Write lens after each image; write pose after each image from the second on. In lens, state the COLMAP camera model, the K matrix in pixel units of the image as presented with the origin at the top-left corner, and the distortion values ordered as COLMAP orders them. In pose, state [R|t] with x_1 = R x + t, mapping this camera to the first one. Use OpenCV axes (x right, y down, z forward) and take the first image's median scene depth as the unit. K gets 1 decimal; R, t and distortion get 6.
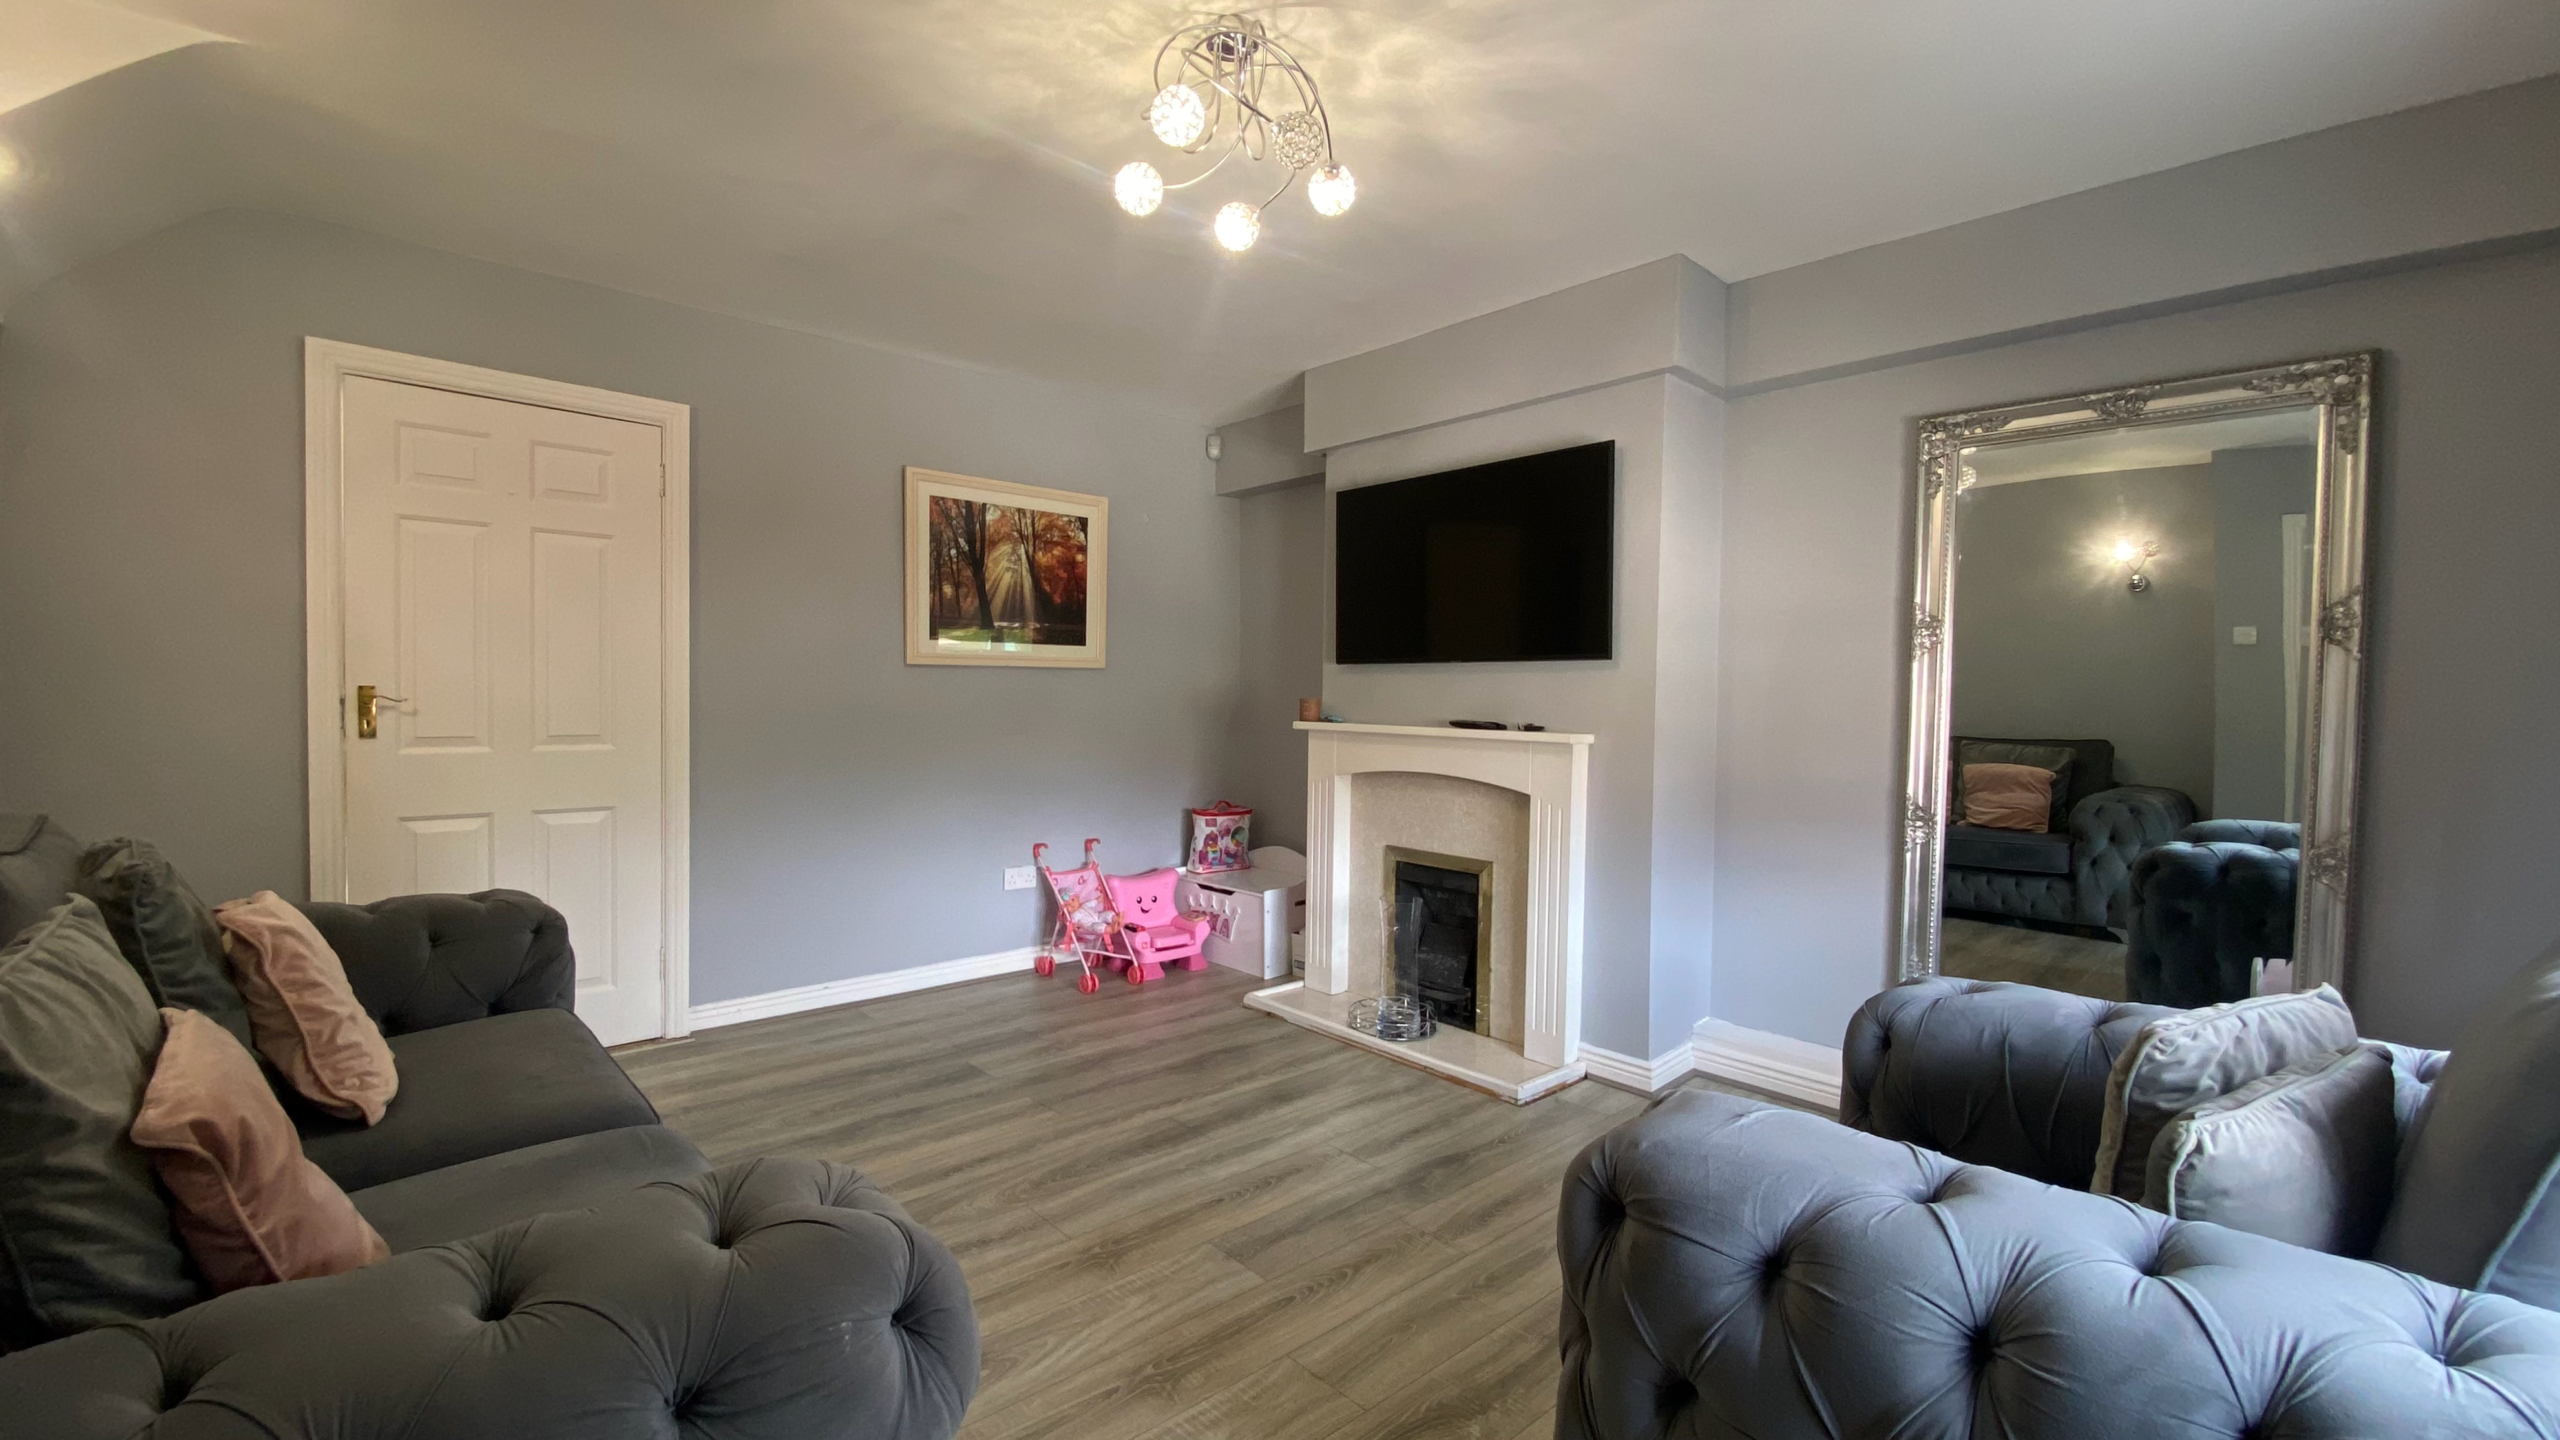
lens RADIAL K [[1049.6, 0, 1271.3], [0, 1049.6, 722.3], [0, 0, 1]] dist [0.039361, -0.000176]
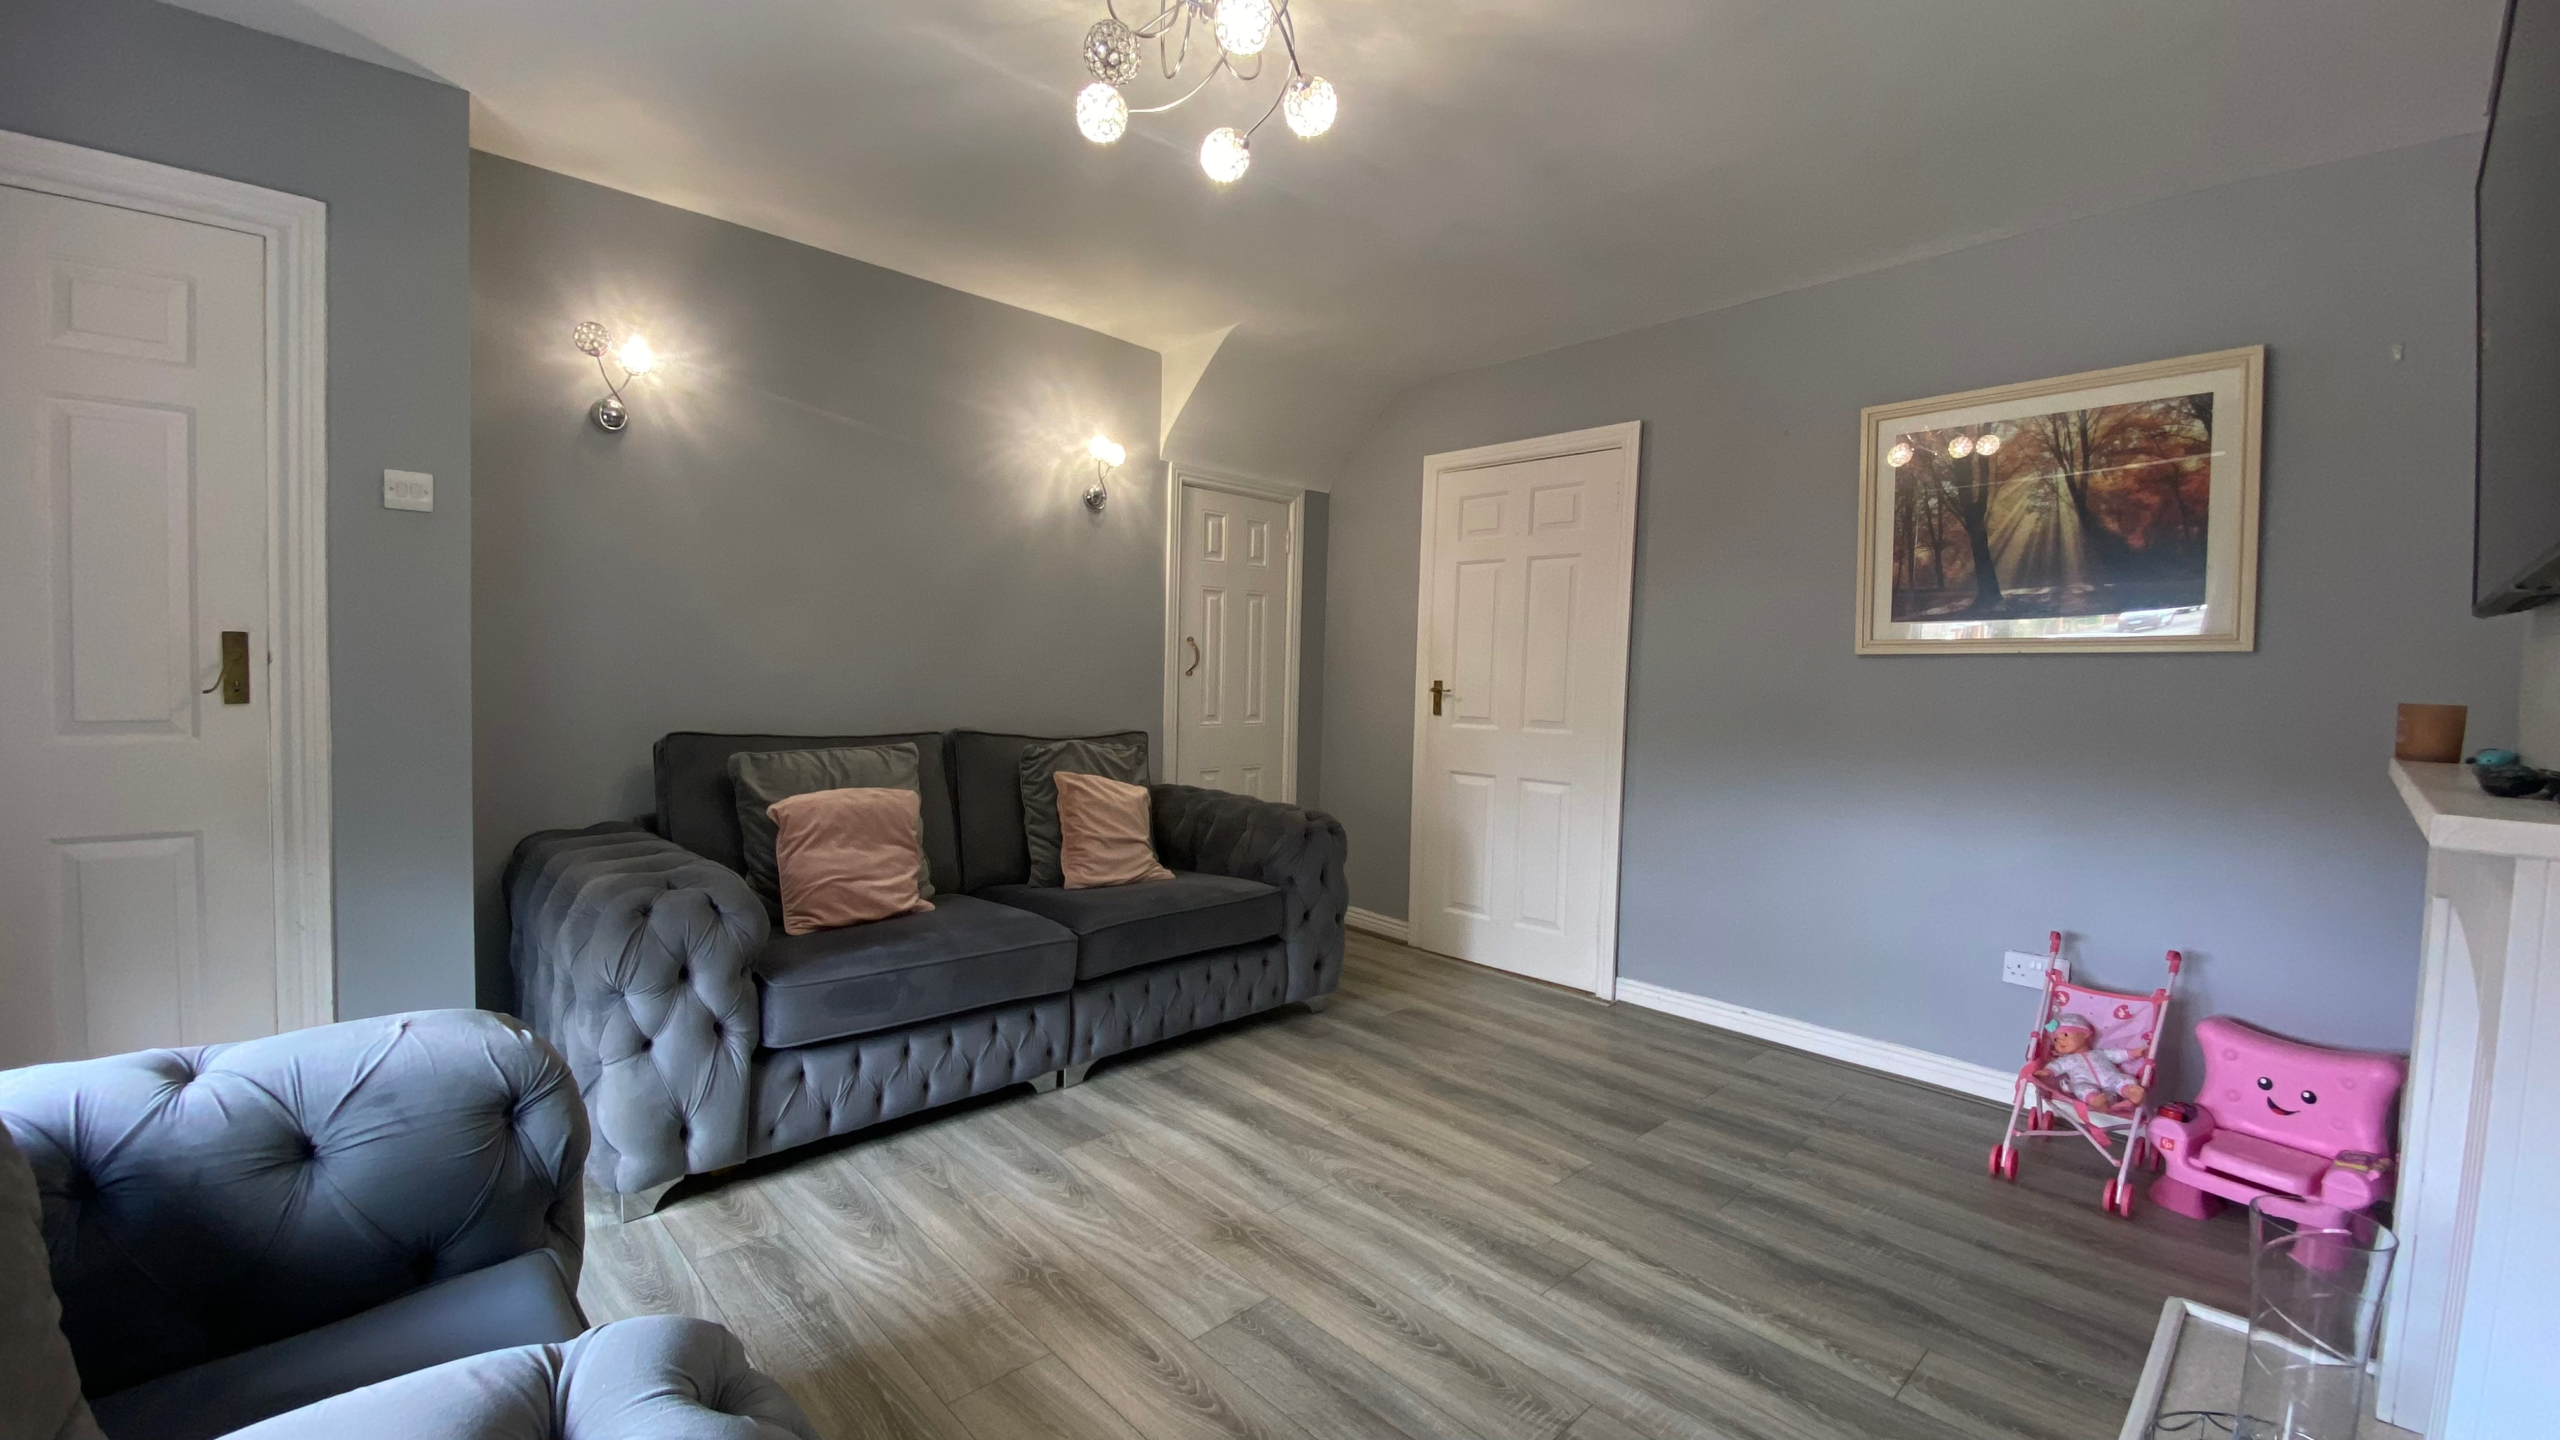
lens RADIAL K [[1034.3, 0, 1269.7], [0, 1034.3, 720.7], [0, 0, 1]] dist [0.038826, -0.031463]
pose [[0.016788, 0.028088, -0.999464, 0.445404], [-0.052176, 0.998268, 0.027178, -0.003347], [0.998497, 0.051691, 0.018225, 0.543866]]
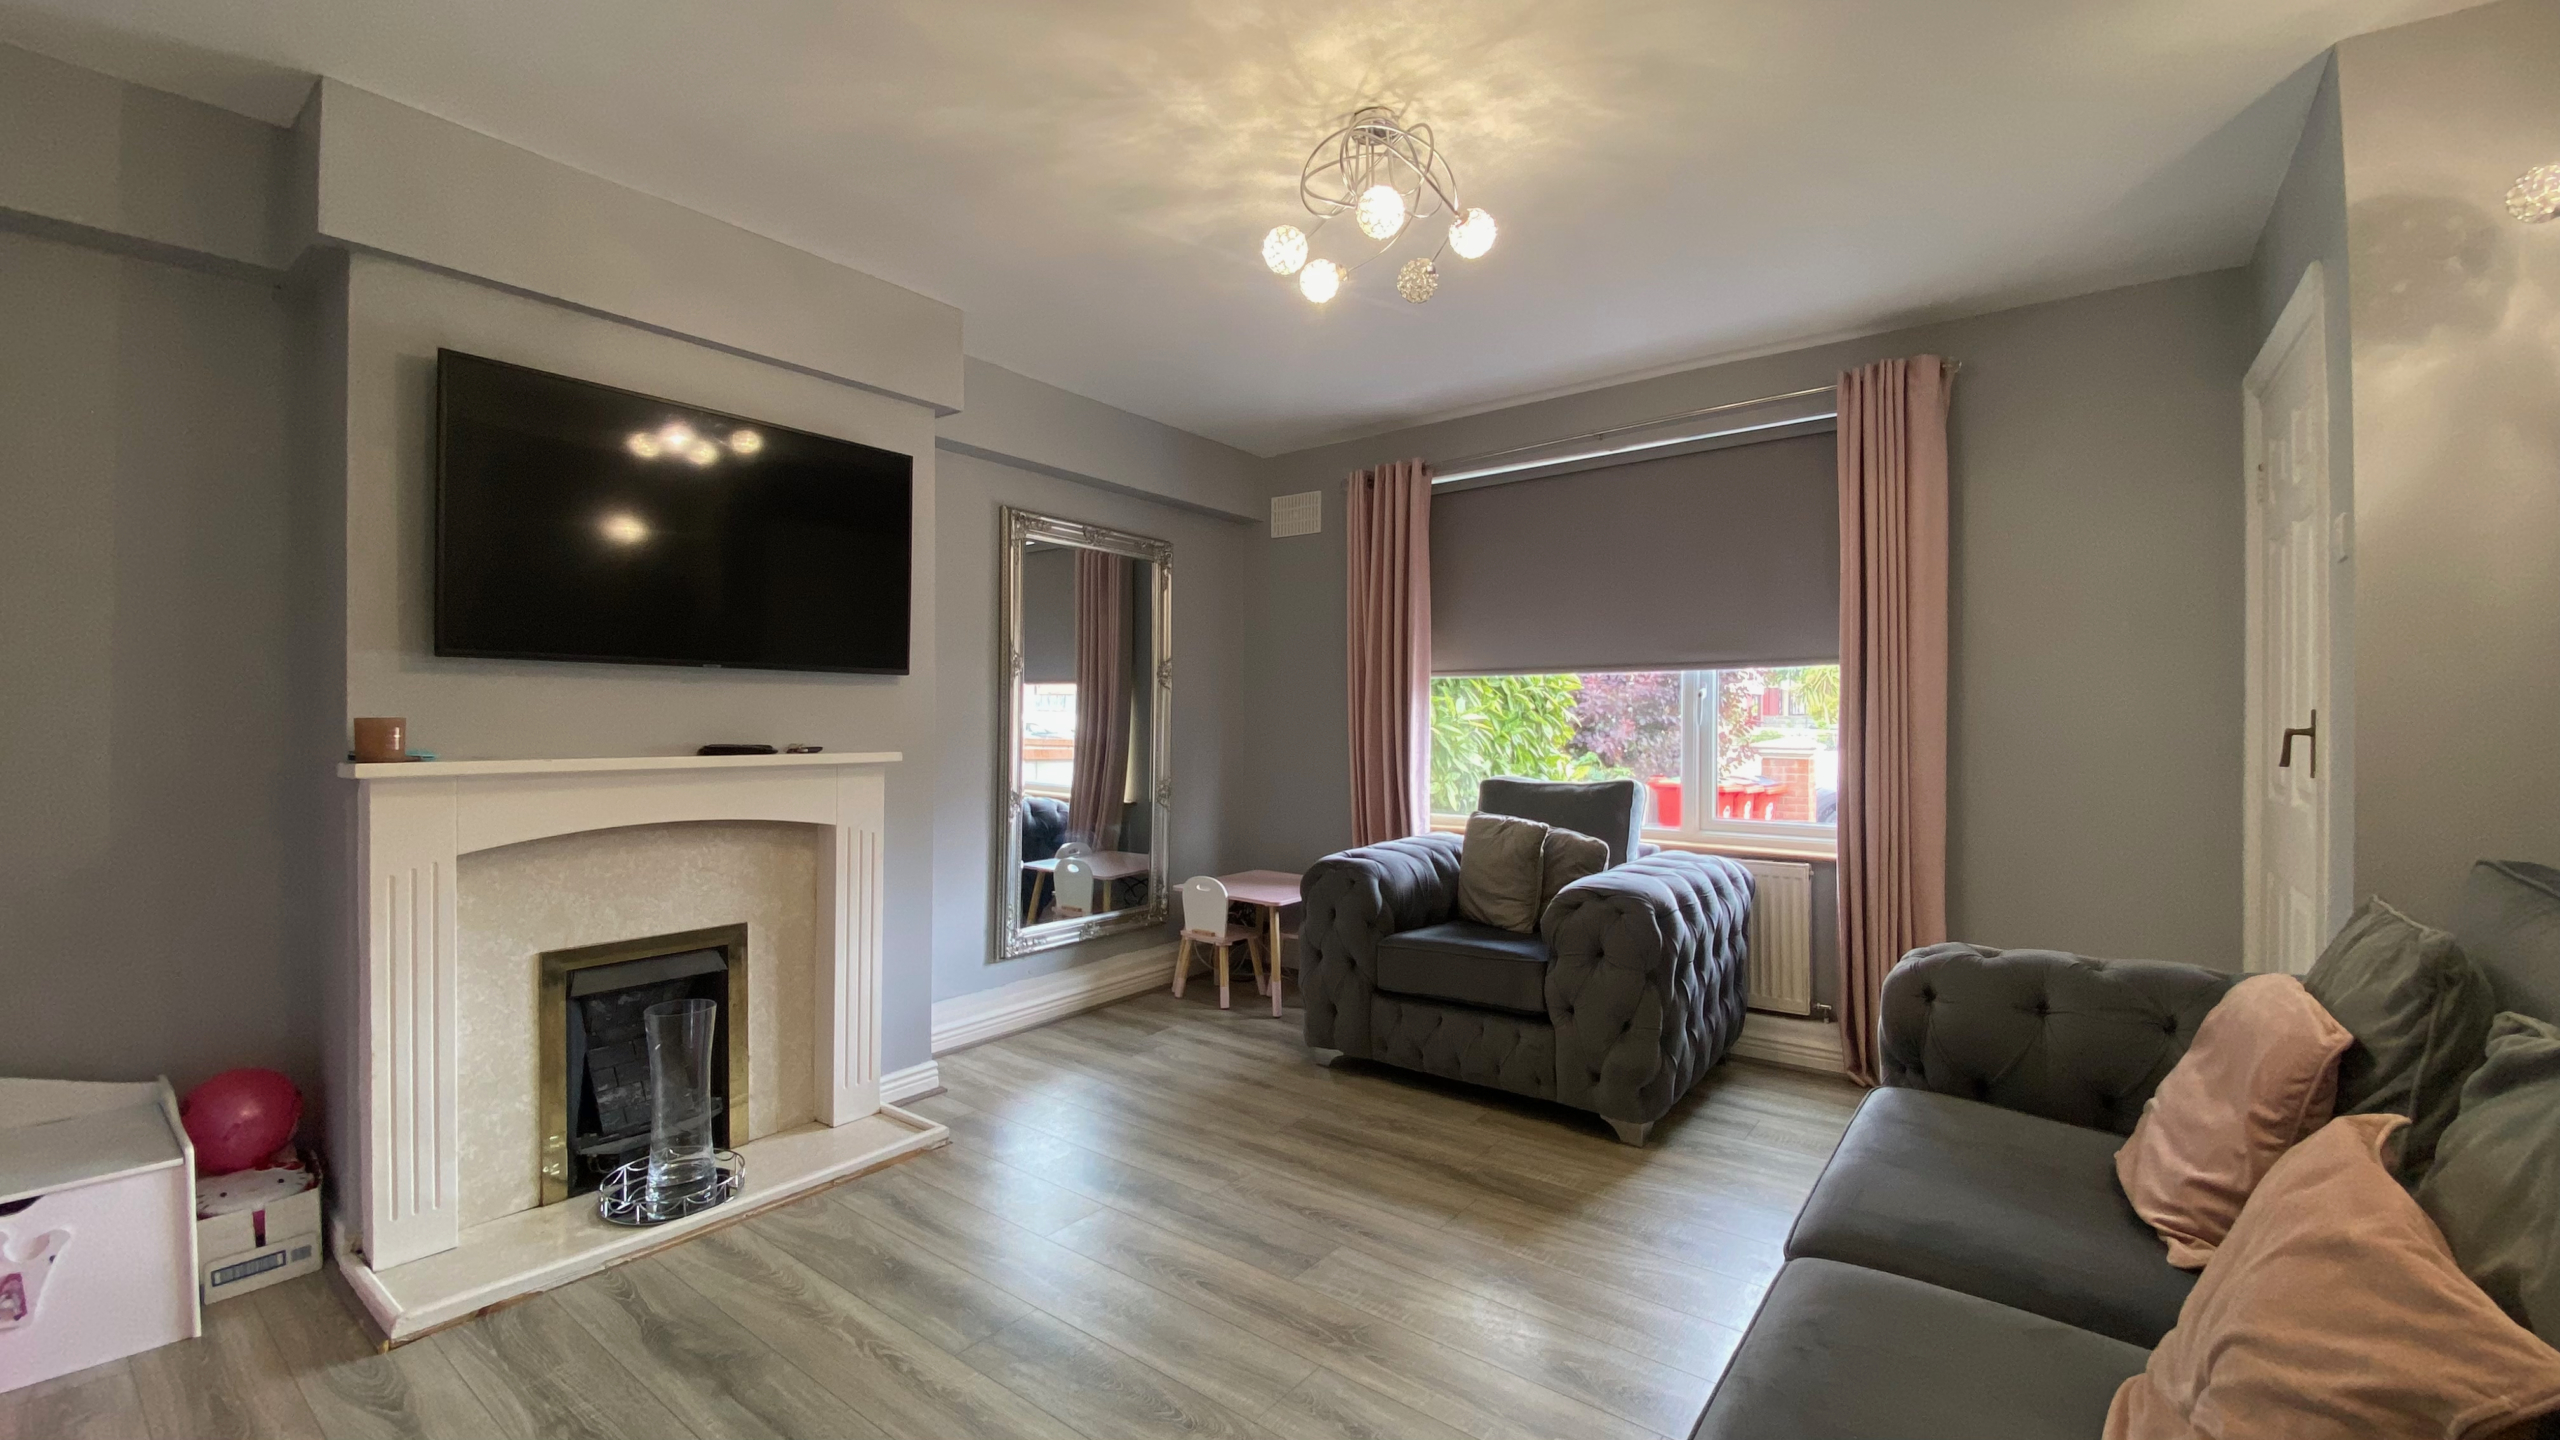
lens RADIAL K [[1034.3, 0, 1269.7], [0, 1034.3, 720.7], [0, 0, 1]] dist [0.038826, -0.031463]
pose [[-0.165160, -0.017007, 0.986120, -0.561234], [0.020089, 0.999586, 0.020603, -0.023885], [-0.986062, 0.023213, -0.164750, 0.660512]]
